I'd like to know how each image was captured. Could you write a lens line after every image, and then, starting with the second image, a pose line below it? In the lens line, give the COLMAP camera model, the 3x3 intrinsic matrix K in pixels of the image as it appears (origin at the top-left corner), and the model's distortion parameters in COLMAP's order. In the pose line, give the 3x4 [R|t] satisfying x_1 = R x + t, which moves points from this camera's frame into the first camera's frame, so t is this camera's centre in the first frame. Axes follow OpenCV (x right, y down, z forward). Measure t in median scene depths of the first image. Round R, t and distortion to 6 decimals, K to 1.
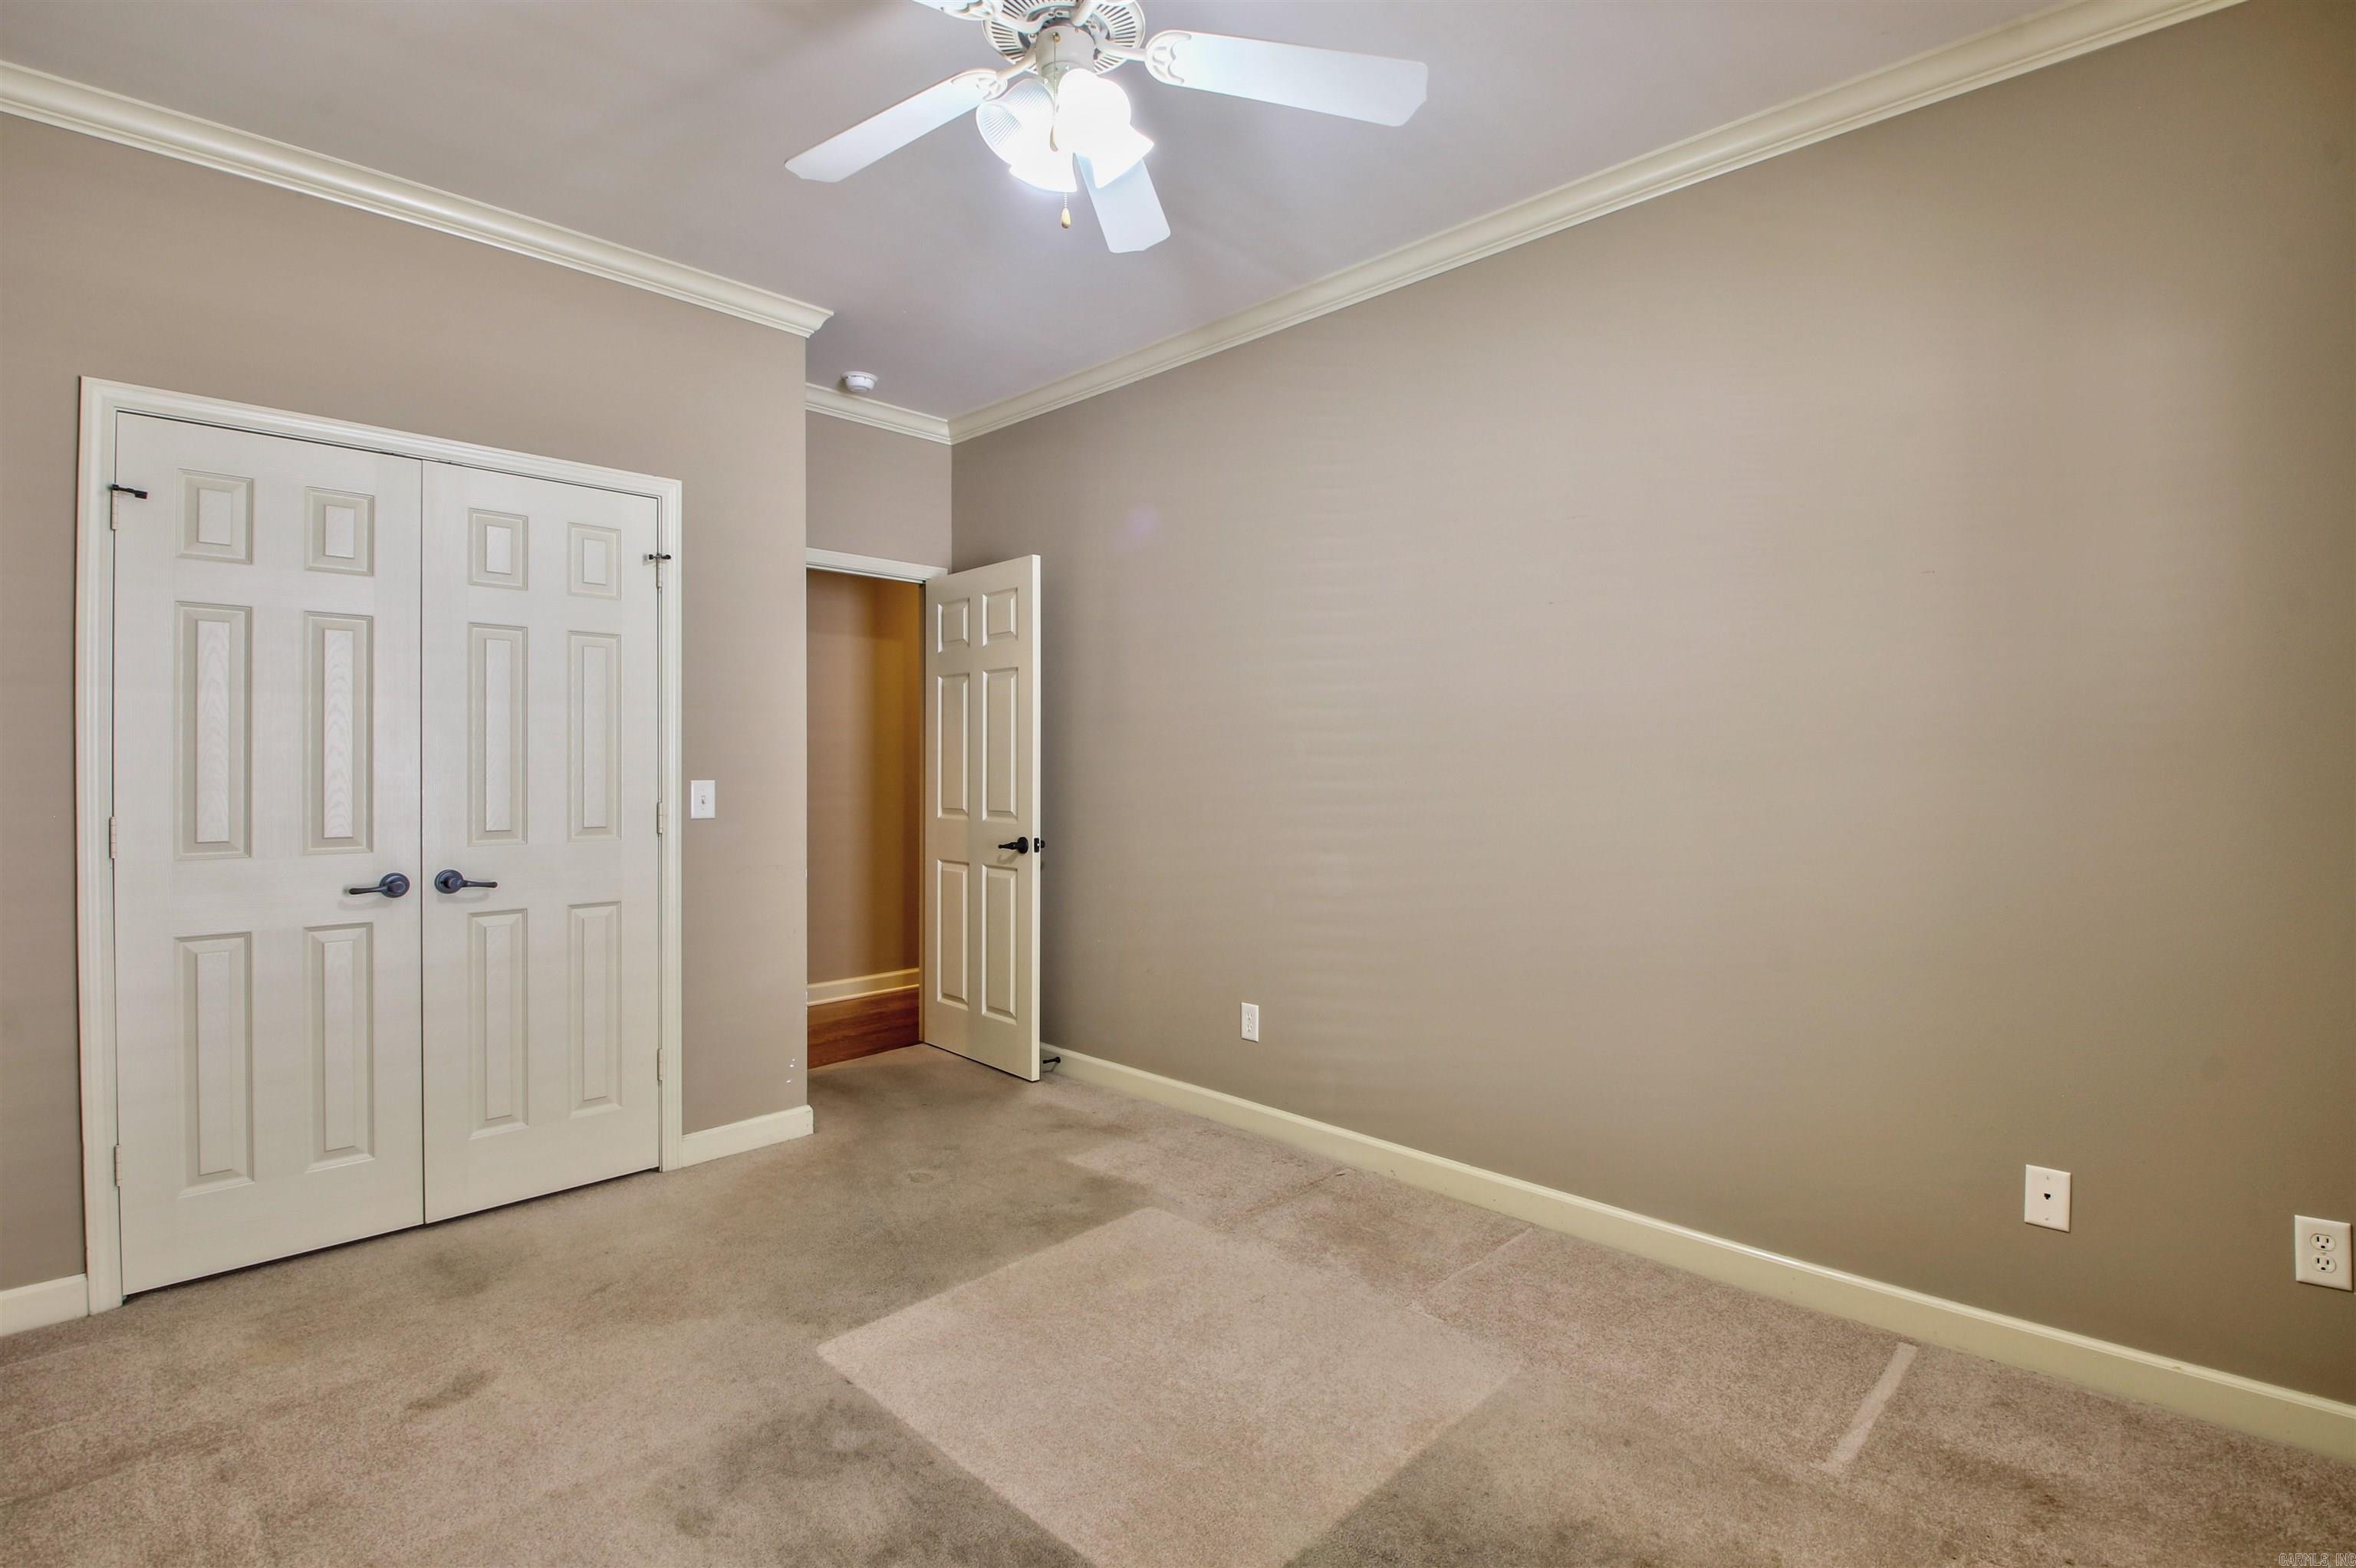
lens RADIAL K [[1090.0, 0, 1176.8], [0, 1090.0, 774.1], [0, 0, 1]] dist [0.004477, -0.018284]
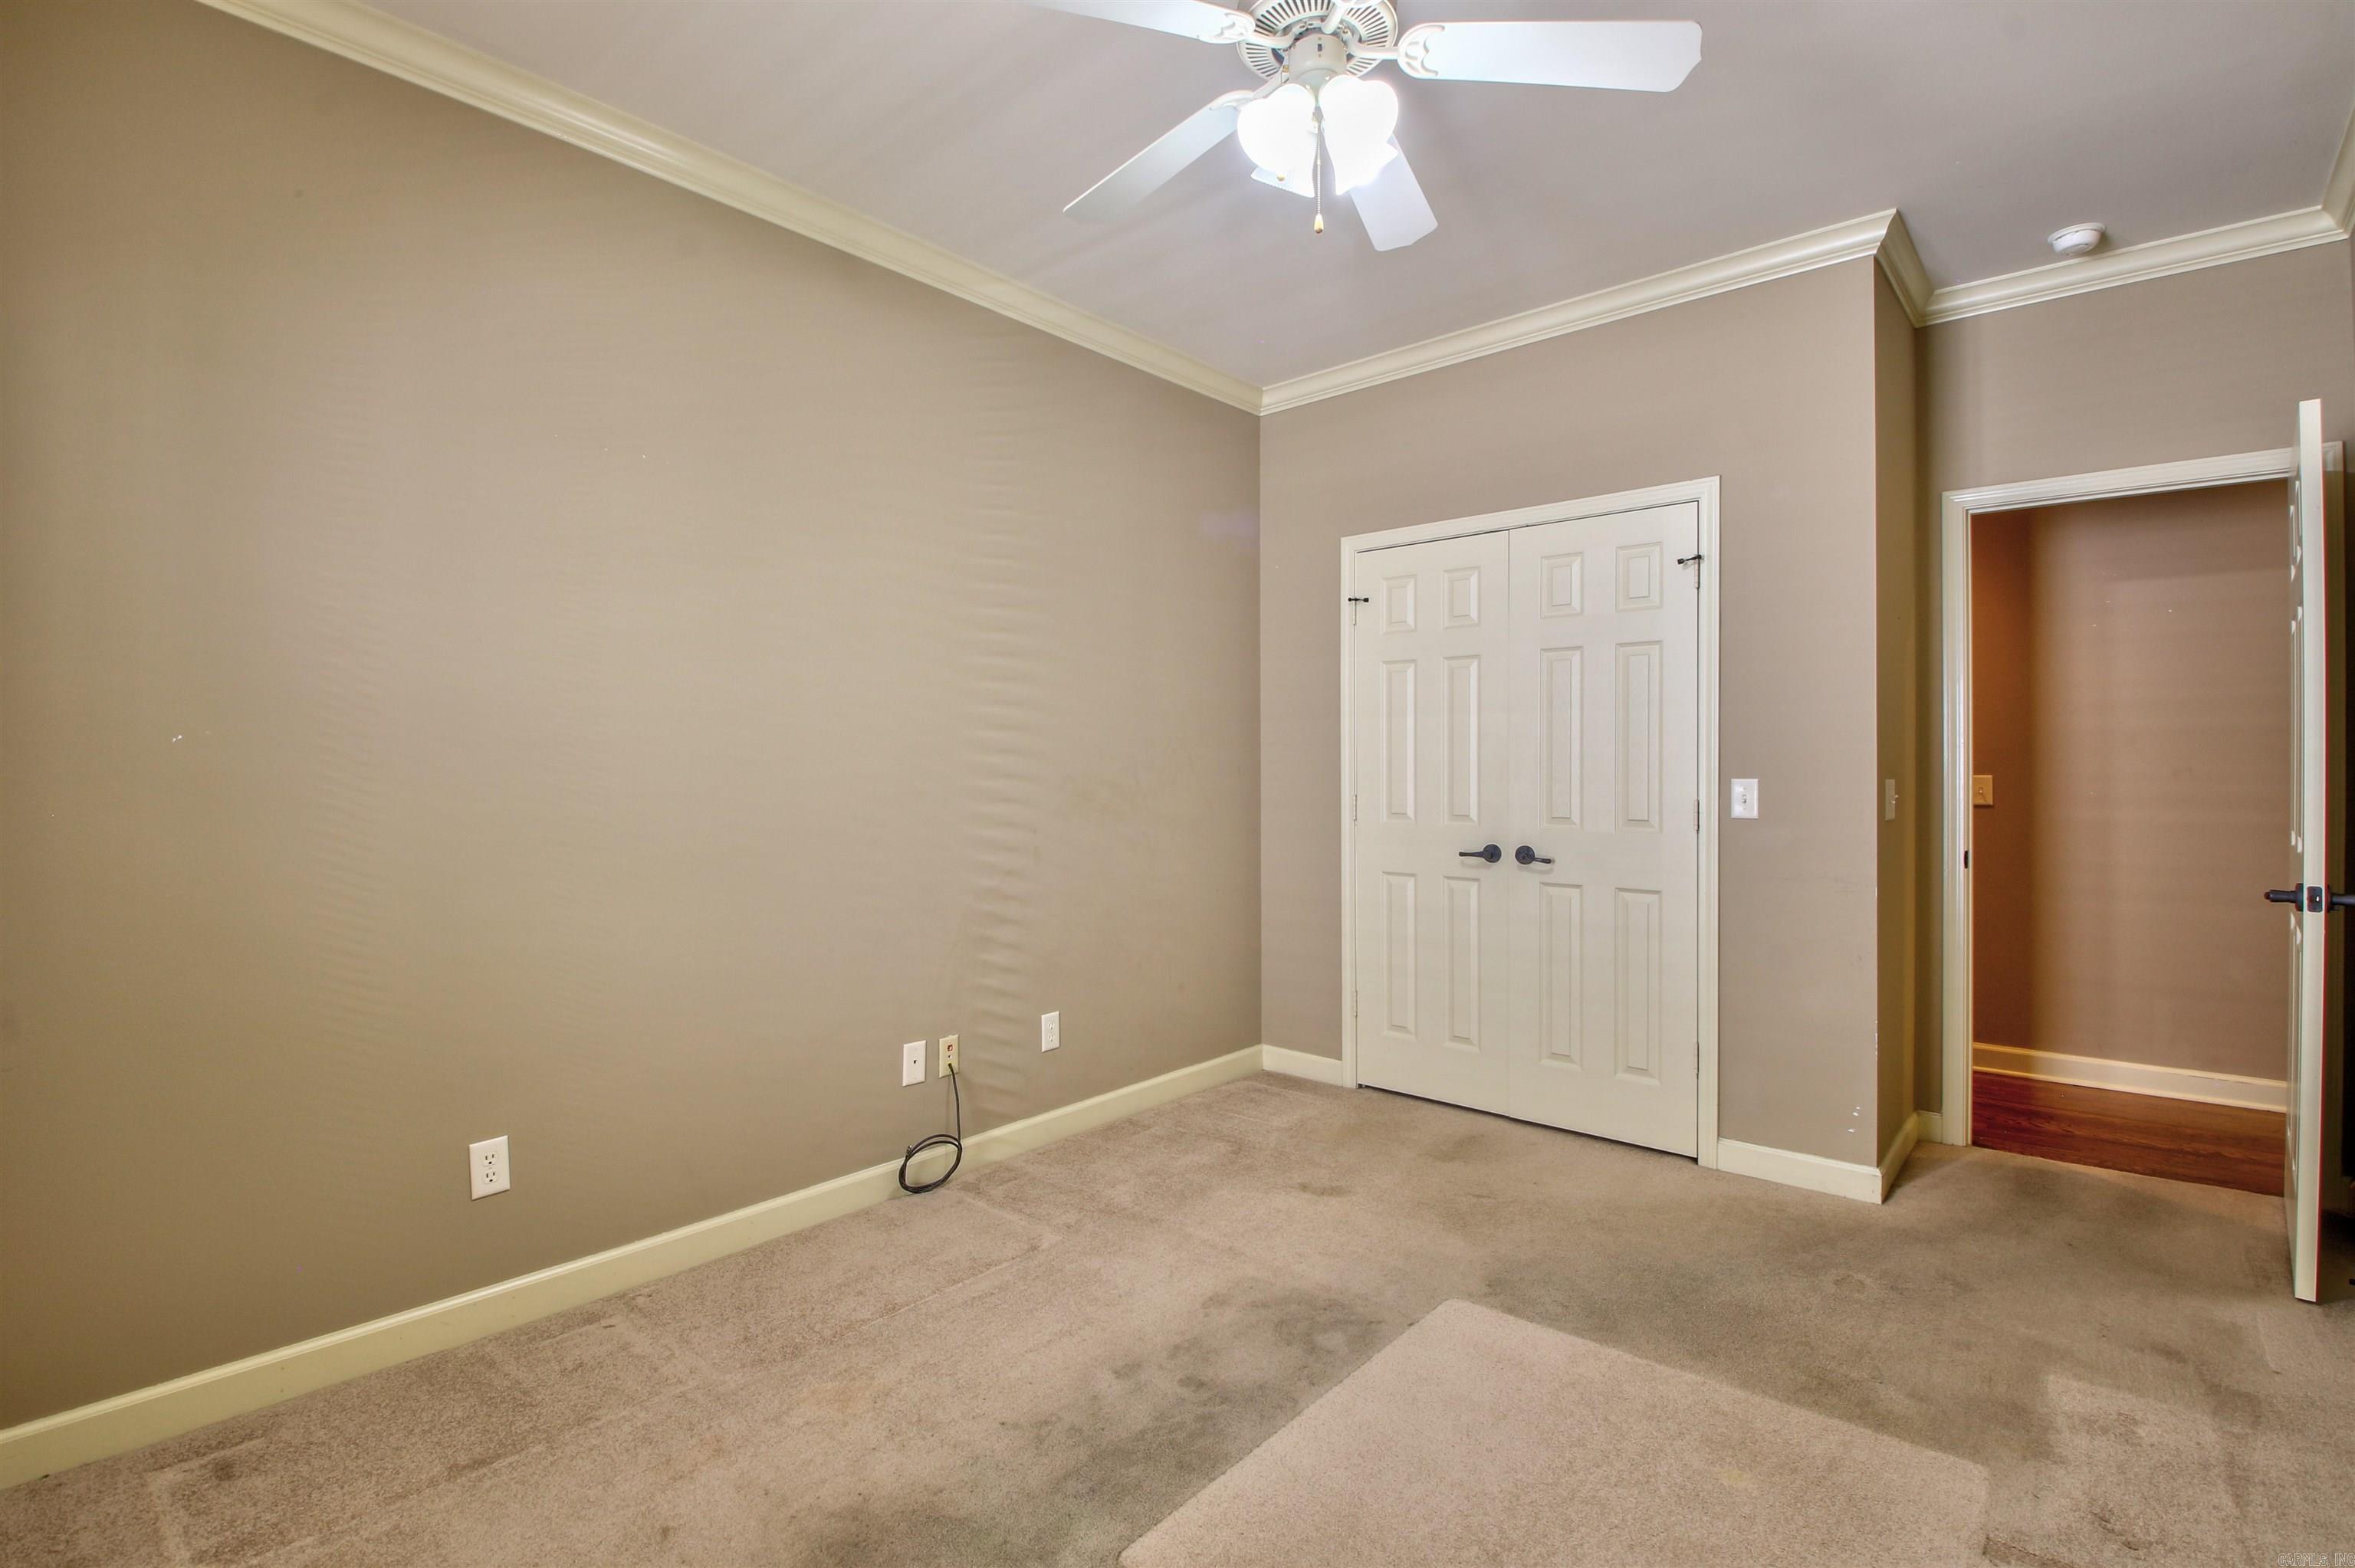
lens RADIAL K [[1089.5, 0, 1185.5], [0, 1089.5, 773.4], [0, 0, 1]] dist [0.004477, -0.018284]
pose [[0.064615, 0.004850, -0.997898, 0.560857], [-0.008413, 0.999955, 0.004315, 0.001049], [0.997875, 0.008116, 0.064653, 0.505432]]
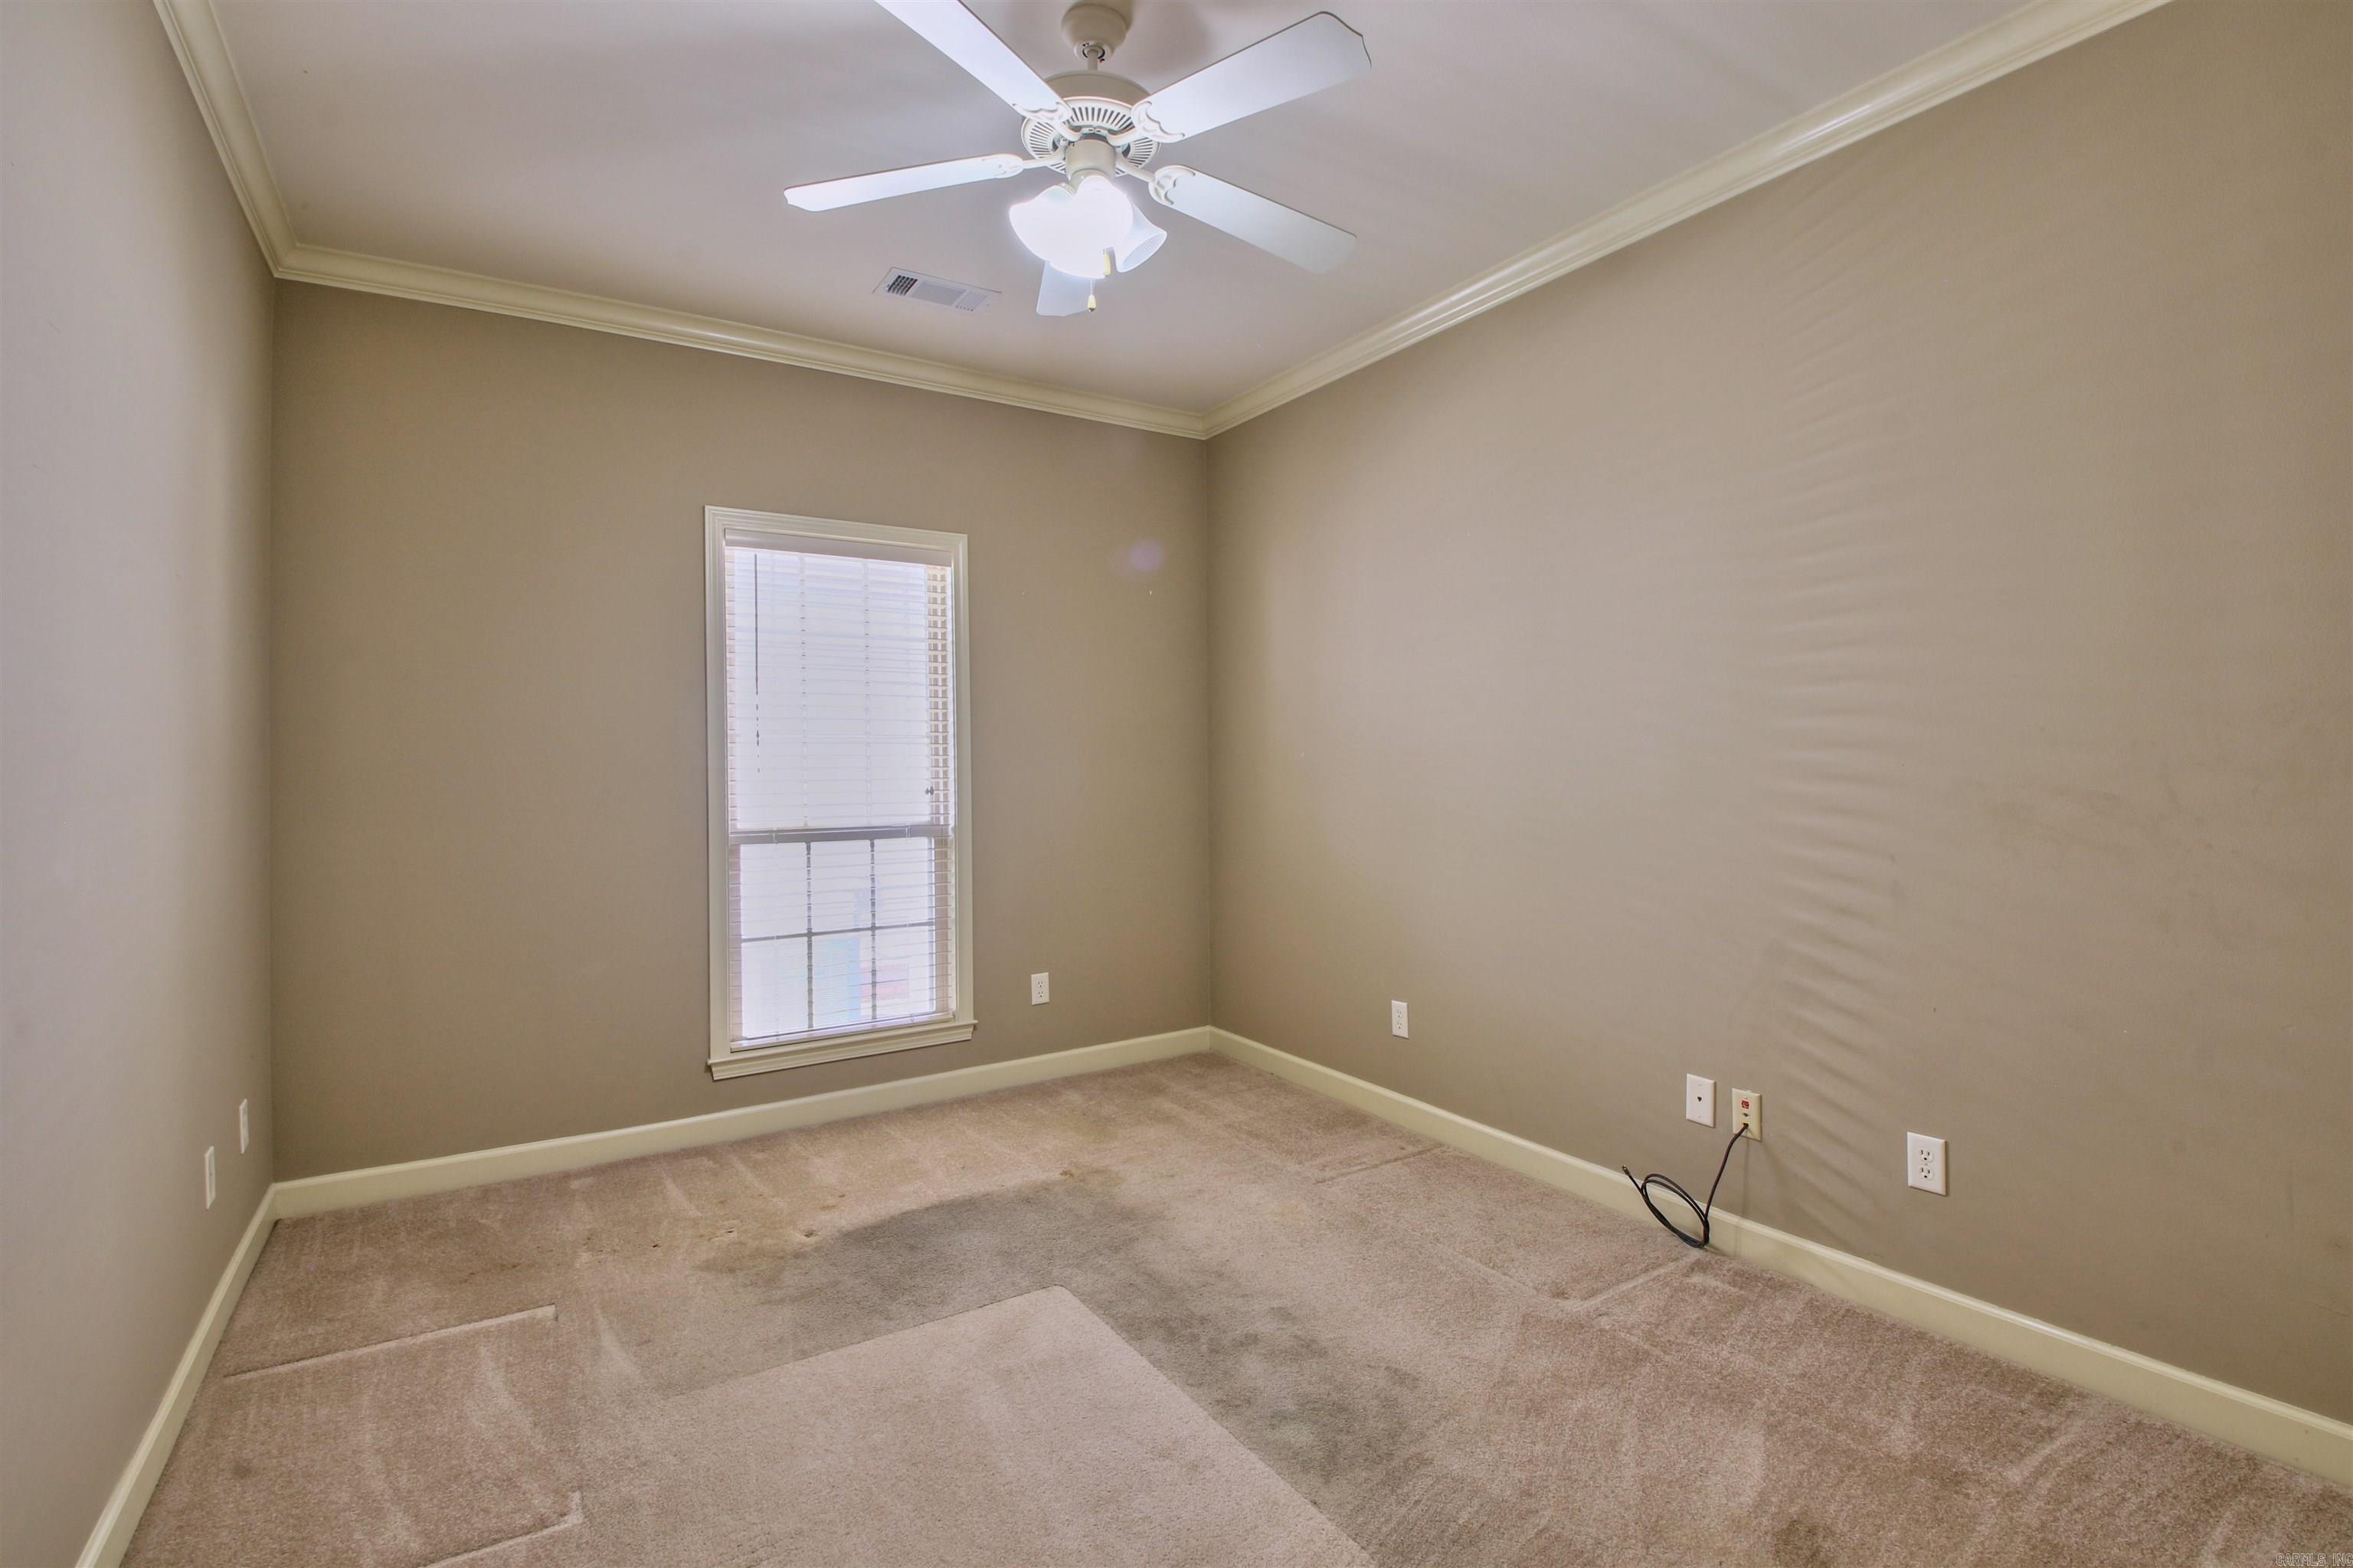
lens RADIAL K [[1088.8, 0, 1180.8], [0, 1088.8, 782.7], [0, 0, 1]] dist [0.004477, -0.018284]
pose [[-0.974115, 0.000481, 0.226054, -0.279030], [0.005701, 0.999732, 0.022441, -0.007858], [-0.225982, 0.023149, -0.973856, 1.314235]]
